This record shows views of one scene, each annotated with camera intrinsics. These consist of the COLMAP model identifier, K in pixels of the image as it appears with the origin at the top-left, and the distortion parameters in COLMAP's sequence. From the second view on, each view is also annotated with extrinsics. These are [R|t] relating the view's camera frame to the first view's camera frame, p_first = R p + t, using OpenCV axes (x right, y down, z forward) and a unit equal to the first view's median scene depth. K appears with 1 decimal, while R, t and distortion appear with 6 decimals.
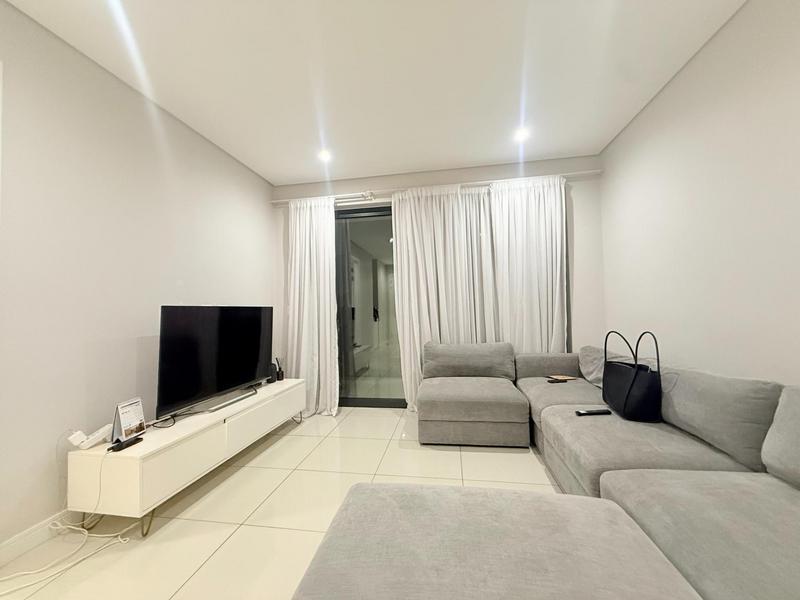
lens RADIAL K [[317.5, 0, 397.8], [0, 317.5, 302.6], [0, 0, 1]] dist [0.000105, 0.000388]
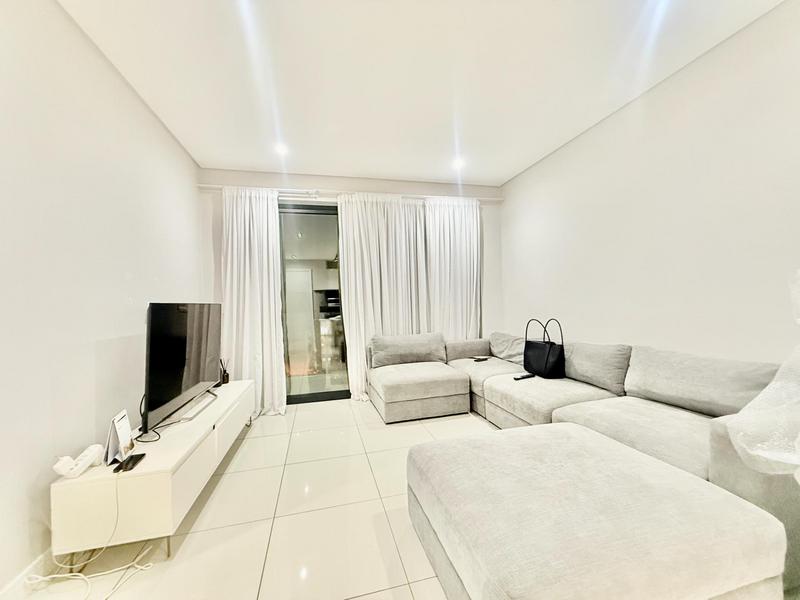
lens RADIAL K [[317.5, 0, 397.8], [0, 317.5, 302.6], [0, 0, 1]] dist [0.000105, 0.000388]
pose [[0.917936, -0.003751, 0.396711, -0.303068], [-0.000517, 0.999943, 0.010653, 0.000340], [-0.396729, -0.009984, 0.917882, -0.046543]]
